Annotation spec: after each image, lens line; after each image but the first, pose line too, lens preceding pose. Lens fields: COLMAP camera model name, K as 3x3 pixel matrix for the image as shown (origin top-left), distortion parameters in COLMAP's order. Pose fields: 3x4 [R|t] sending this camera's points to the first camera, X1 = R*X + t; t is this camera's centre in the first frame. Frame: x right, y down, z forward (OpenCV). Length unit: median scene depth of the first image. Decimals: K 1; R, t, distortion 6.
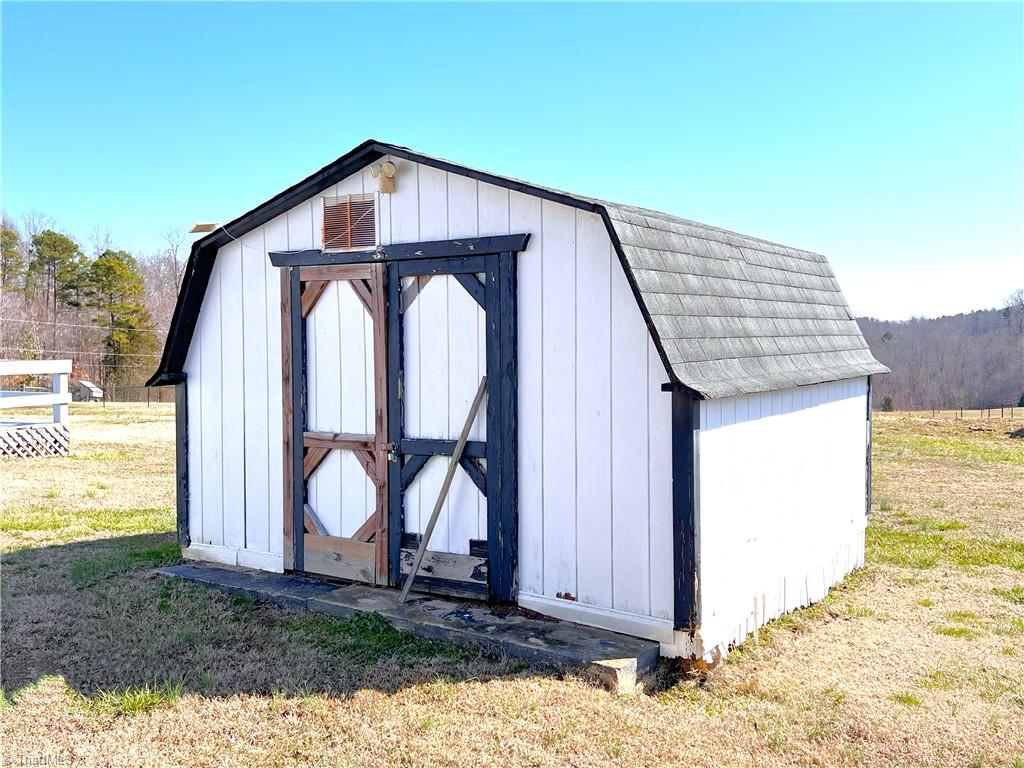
lens RADIAL K [[926.2, 0, 512.0], [0, 926.2, 384.0], [0, 0, 1]] dist [0.002844, 0.000625]
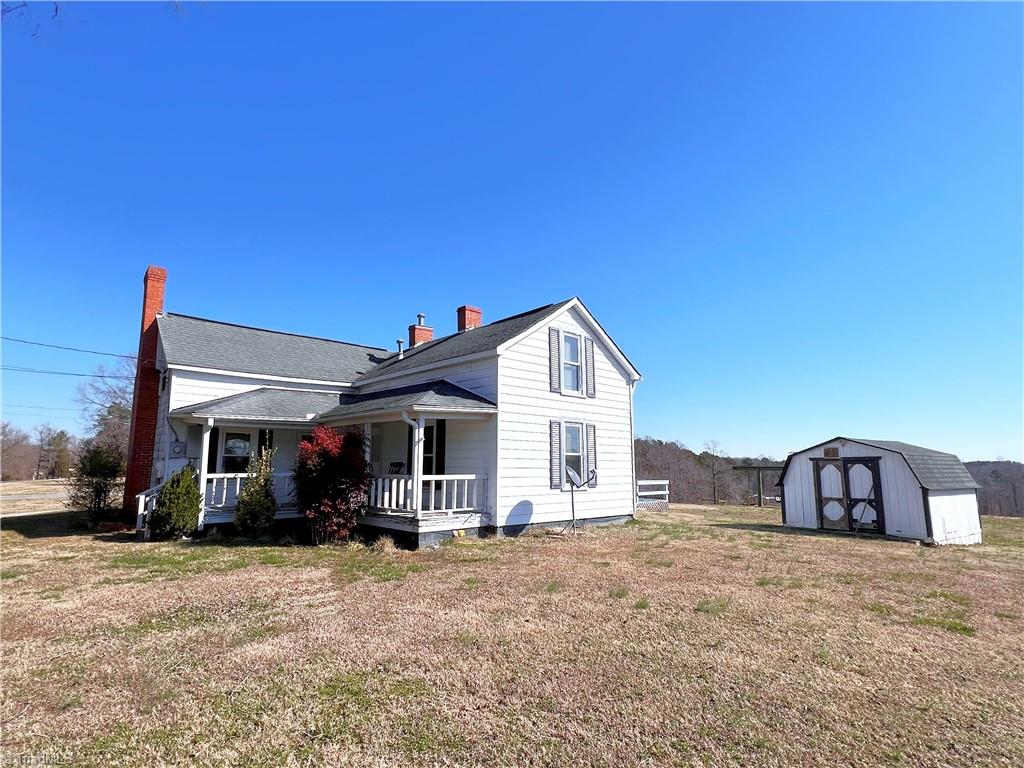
lens RADIAL K [[542.7, 0, 512.0], [0, 542.7, 384.0], [0, 0, 1]] dist [0.002463, 0.001242]
pose [[0.929725, -0.049385, -0.364929, -0.684287], [-0.025184, 0.980121, -0.196798, 0.075732], [0.367393, 0.192158, 0.909999, -2.279425]]
